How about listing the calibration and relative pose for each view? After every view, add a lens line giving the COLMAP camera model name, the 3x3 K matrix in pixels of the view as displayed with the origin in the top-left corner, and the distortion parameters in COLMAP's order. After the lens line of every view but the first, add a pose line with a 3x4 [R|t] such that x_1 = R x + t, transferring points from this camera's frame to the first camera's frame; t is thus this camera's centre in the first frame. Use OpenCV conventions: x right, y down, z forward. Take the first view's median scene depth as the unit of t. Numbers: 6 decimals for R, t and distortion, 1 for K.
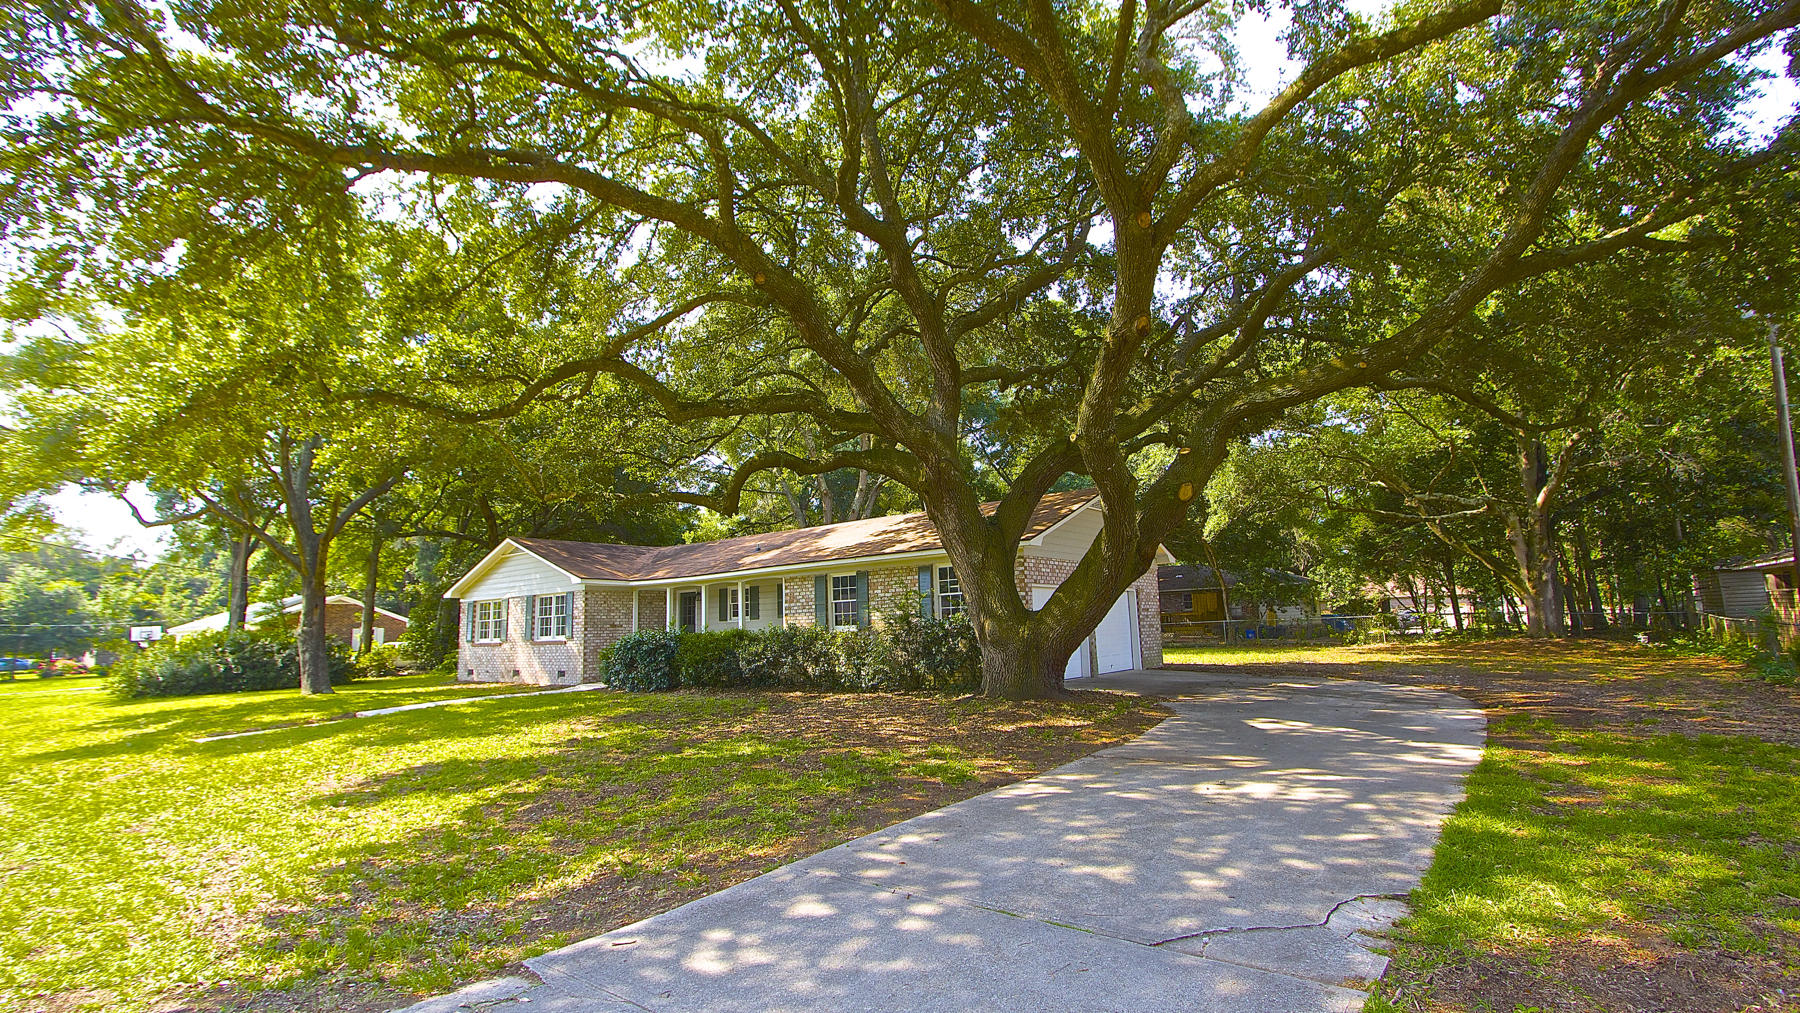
lens RADIAL K [[835.9, 0, 912.1], [0, 835.9, 502.3], [0, 0, 1]] dist [-0.020563, 0.002085]
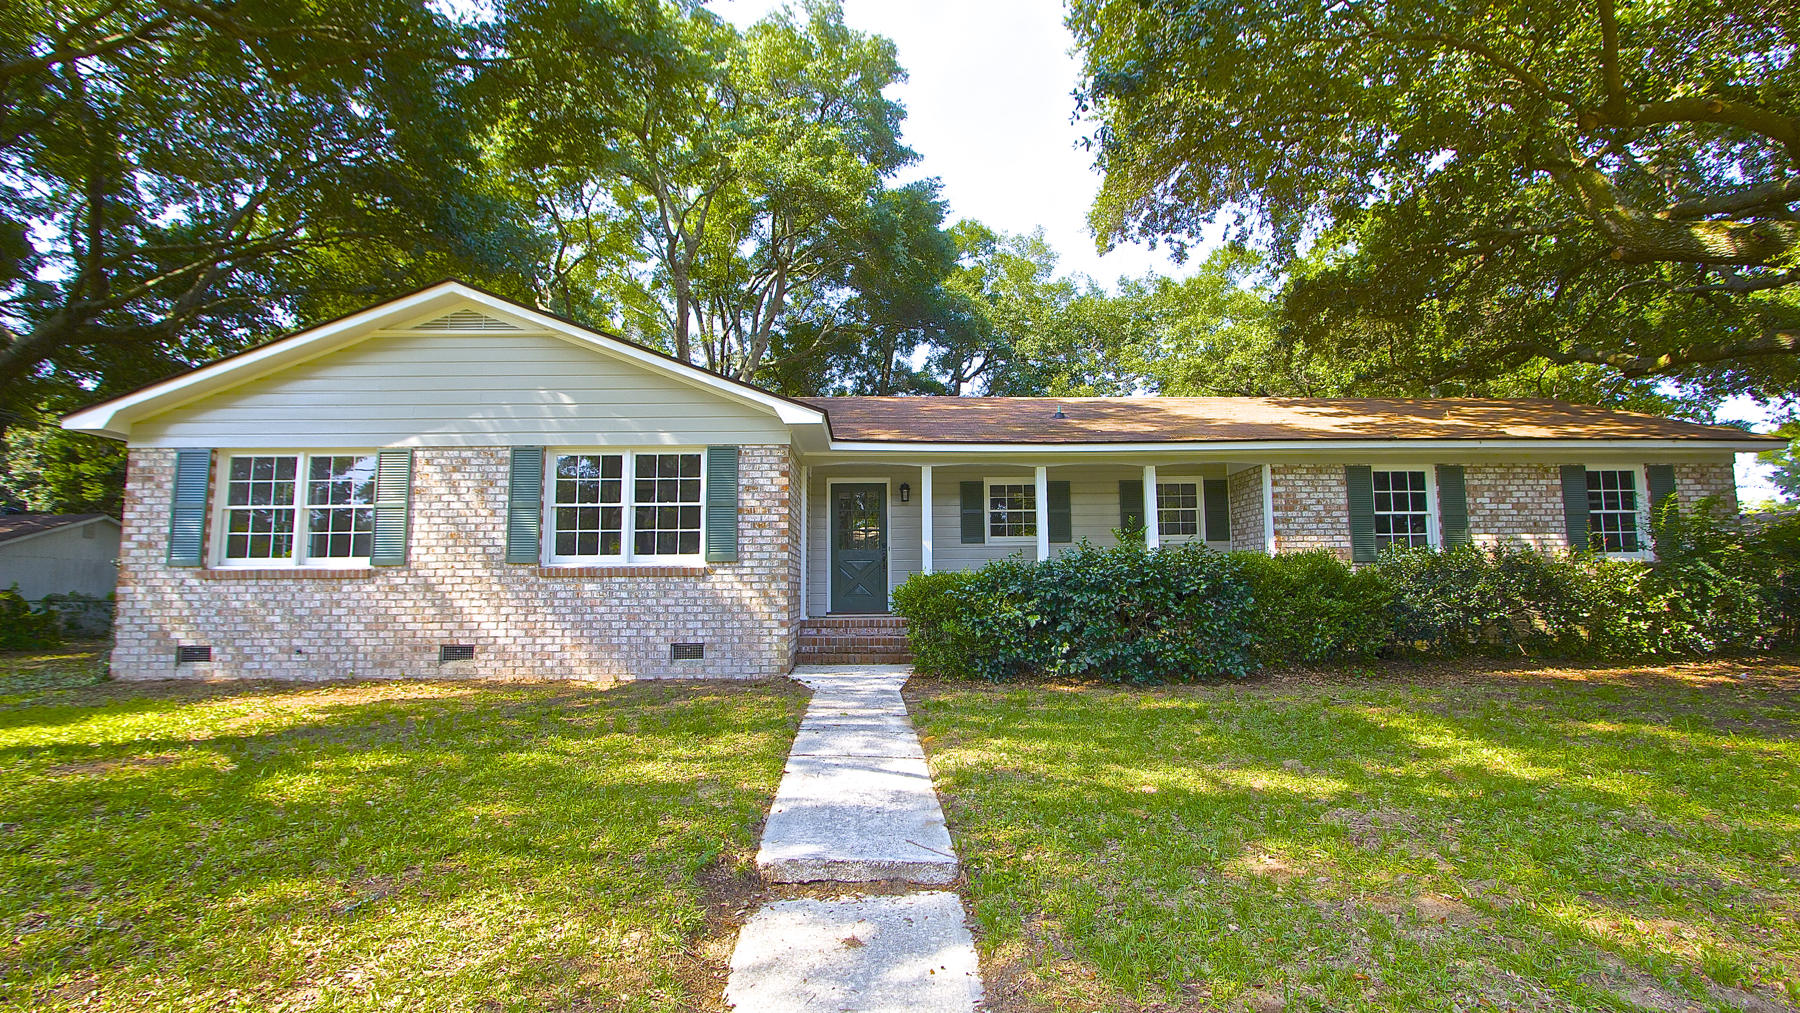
lens RADIAL K [[835.9, 0, 912.1], [0, 835.9, 502.3], [0, 0, 1]] dist [-0.020563, 0.002085]
pose [[0.772115, 0.092164, 0.628765, -0.571999], [-0.111708, 0.993705, -0.008480, 0.123114], [-0.625588, -0.063690, 0.777549, 0.609481]]
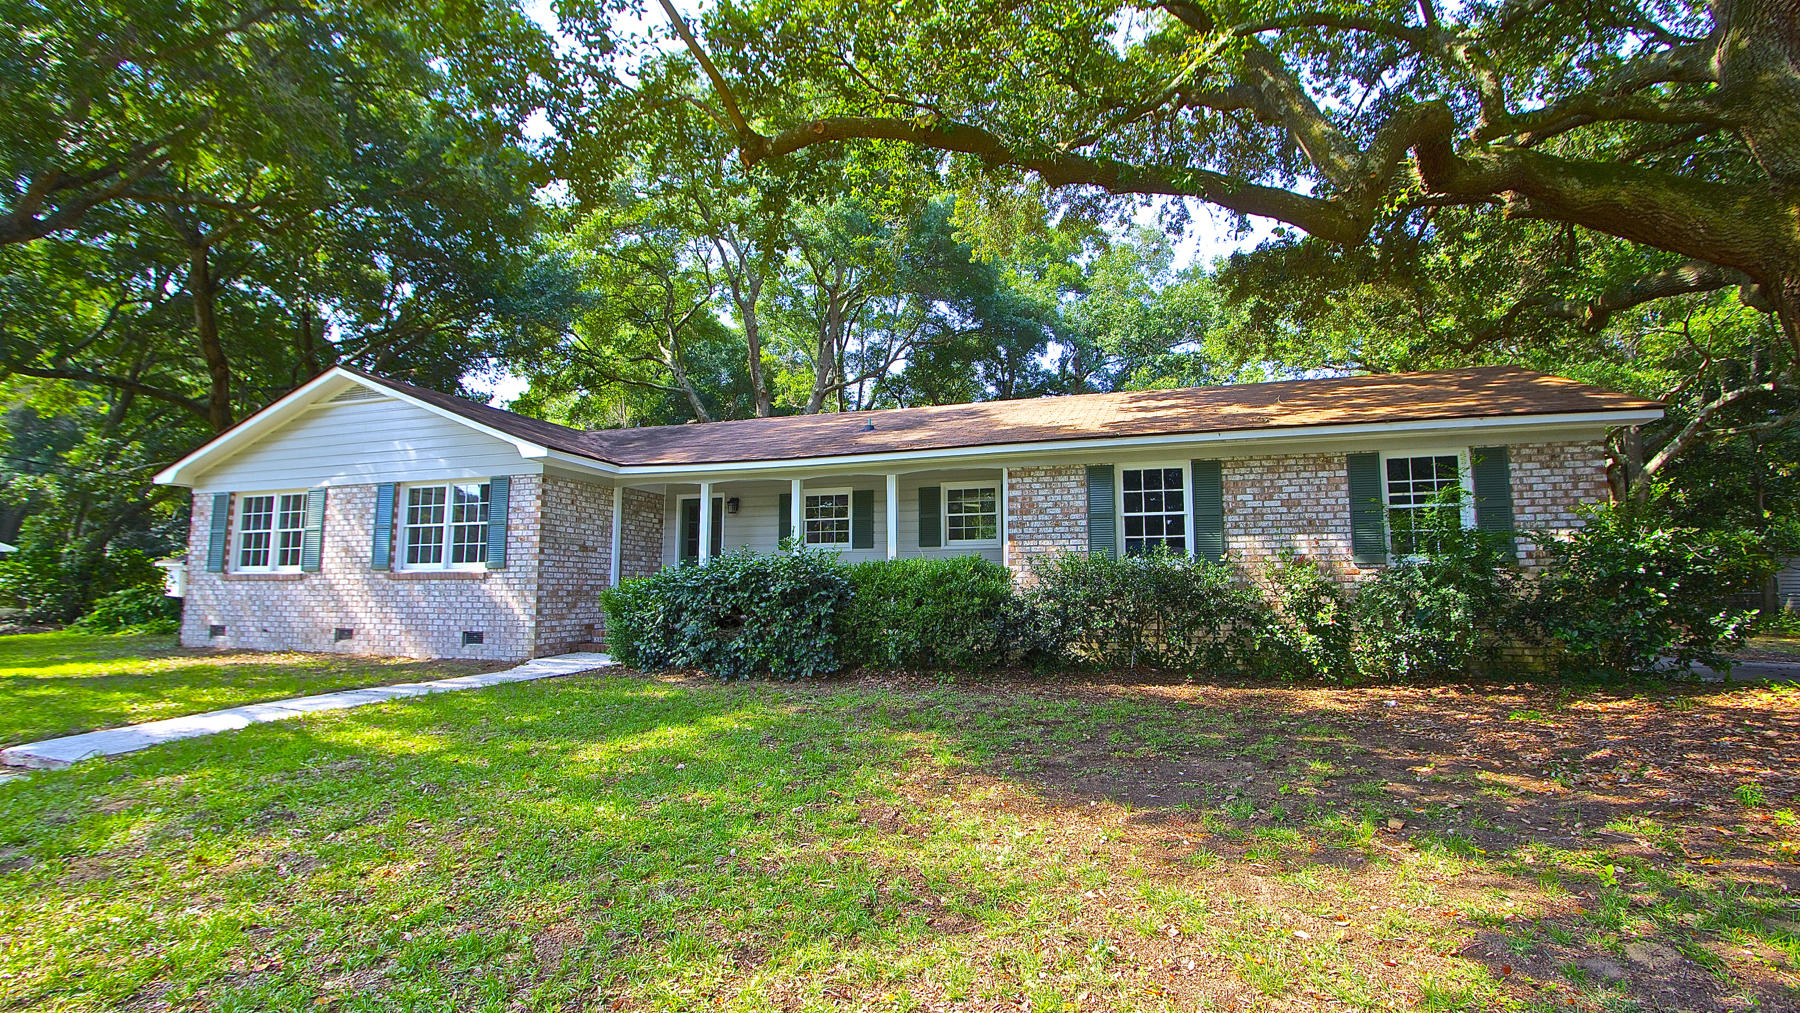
lens RADIAL K [[835.9, 0, 912.1], [0, 835.9, 502.3], [0, 0, 1]] dist [-0.020563, 0.002085]
pose [[0.944244, 0.065654, 0.322633, -0.325807], [-0.078423, 0.996562, 0.026722, 0.086537], [-0.319770, -0.050534, 0.946147, 0.426310]]
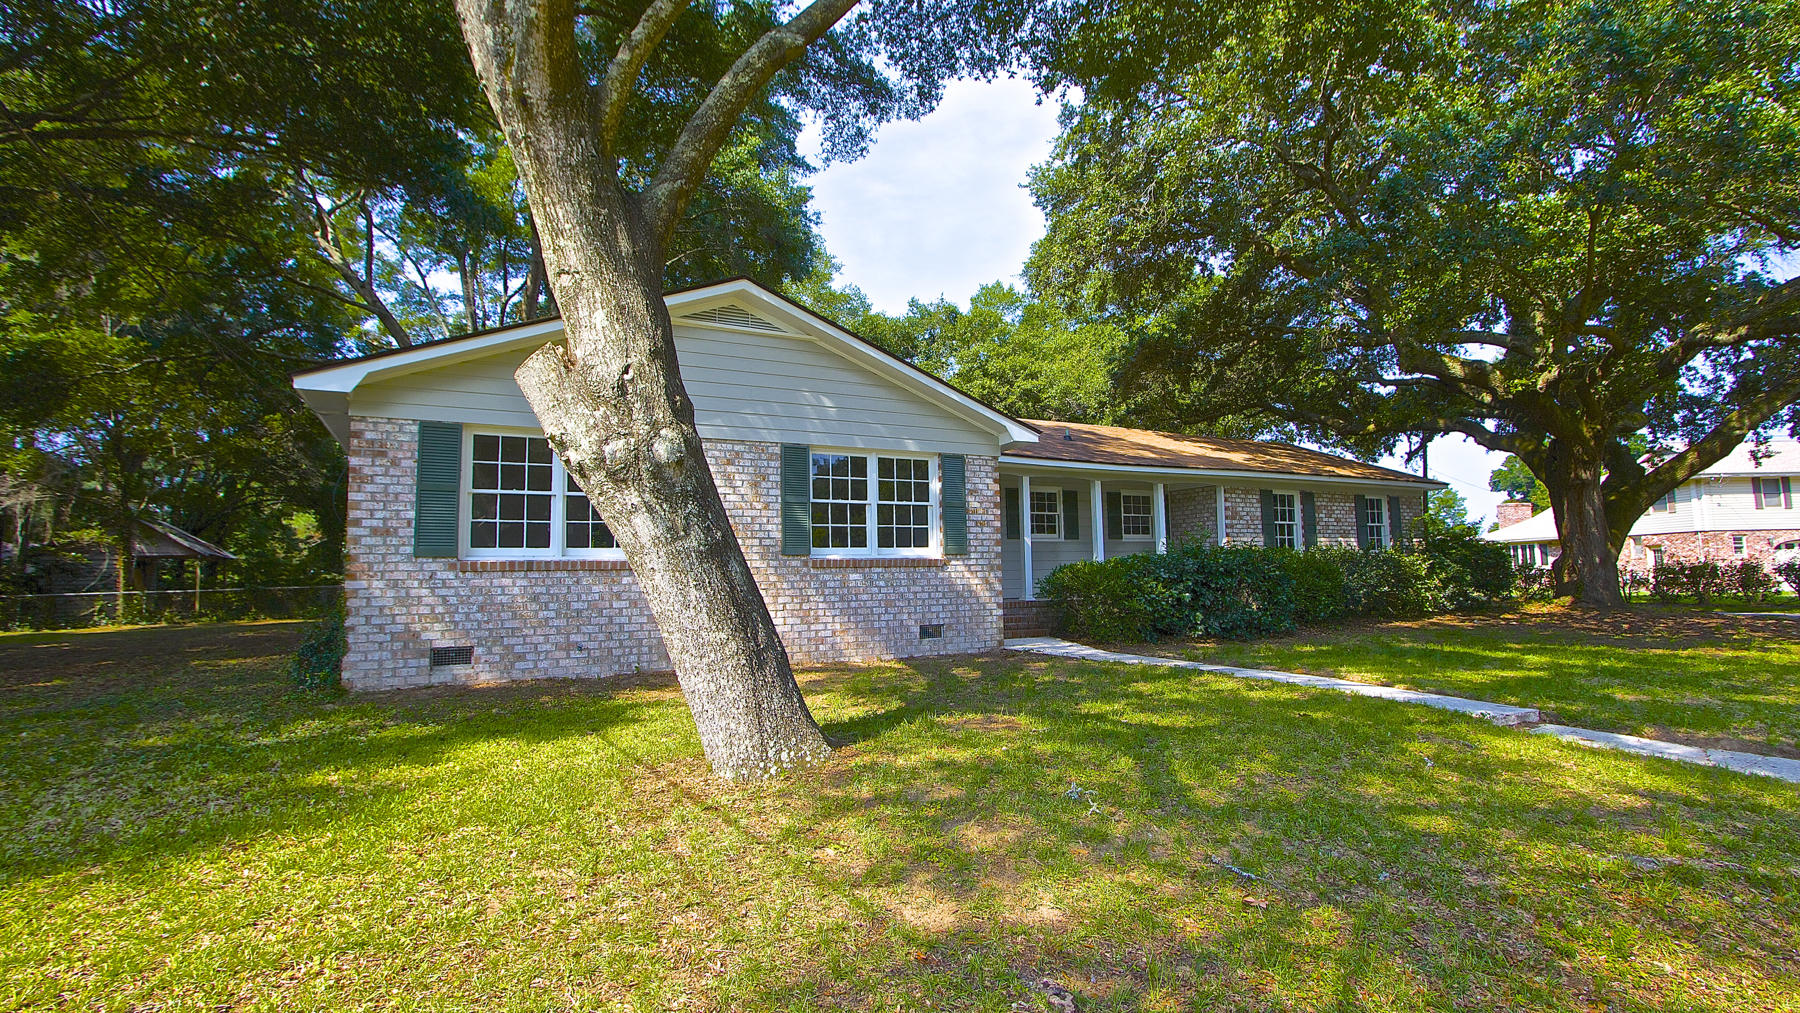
lens RADIAL K [[842.5, 0, 910.7], [0, 842.5, 504.2], [0, 0, 1]] dist [-0.032422, 0.012016]
pose [[0.395436, 0.103819, 0.912607, -0.819627], [-0.133112, 0.989579, -0.054898, 0.158129], [-0.908797, -0.099771, 0.405135, 0.801667]]
